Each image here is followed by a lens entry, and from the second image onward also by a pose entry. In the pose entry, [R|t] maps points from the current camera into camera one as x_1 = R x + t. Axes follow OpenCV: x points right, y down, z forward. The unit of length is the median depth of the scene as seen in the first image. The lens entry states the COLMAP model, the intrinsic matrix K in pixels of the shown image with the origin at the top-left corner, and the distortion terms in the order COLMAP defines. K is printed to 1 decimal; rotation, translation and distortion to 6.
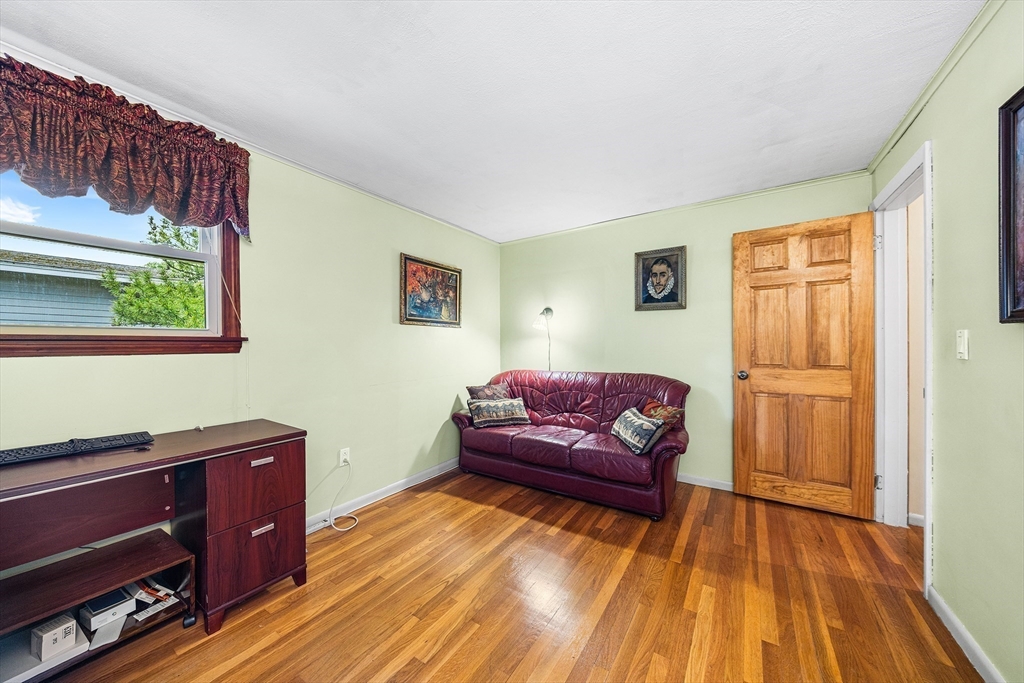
lens RADIAL K [[355.8, 0, 507.5], [0, 355.8, 344.7], [0, 0, 1]] dist [-0.006549, 0.000580]
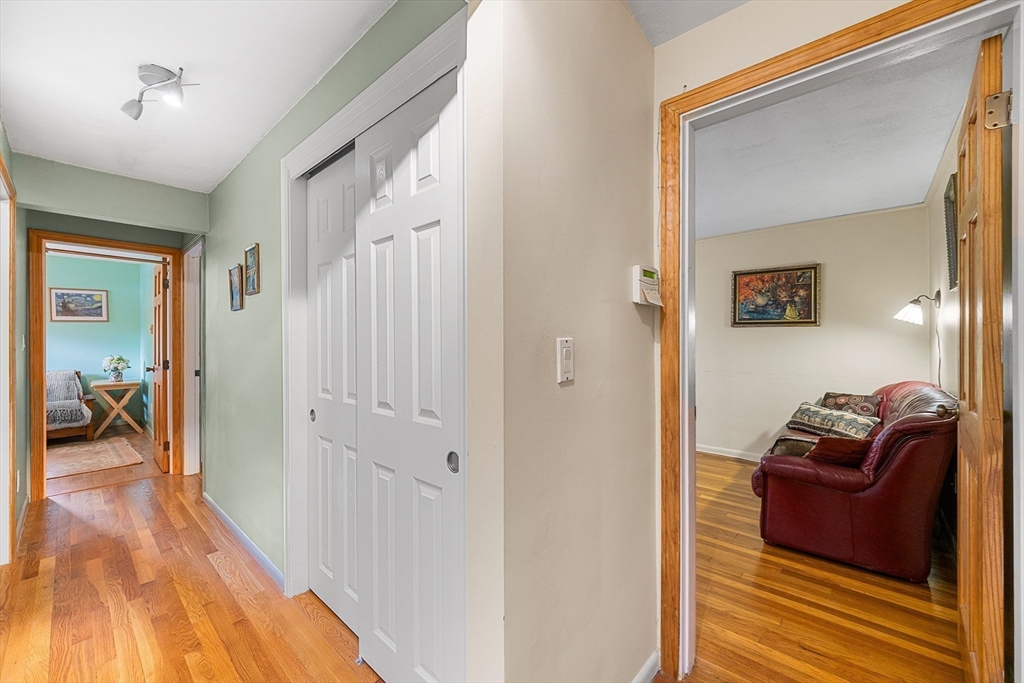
lens RADIAL K [[403.1, 0, 506.2], [0, 403.1, 340.2], [0, 0, 1]] dist [-0.002503, -0.000135]
pose [[-0.146775, 0.011155, -0.989107, 1.159571], [0.000202, 0.999937, 0.011247, -0.024725], [0.989170, 0.001451, -0.146768, 0.374168]]
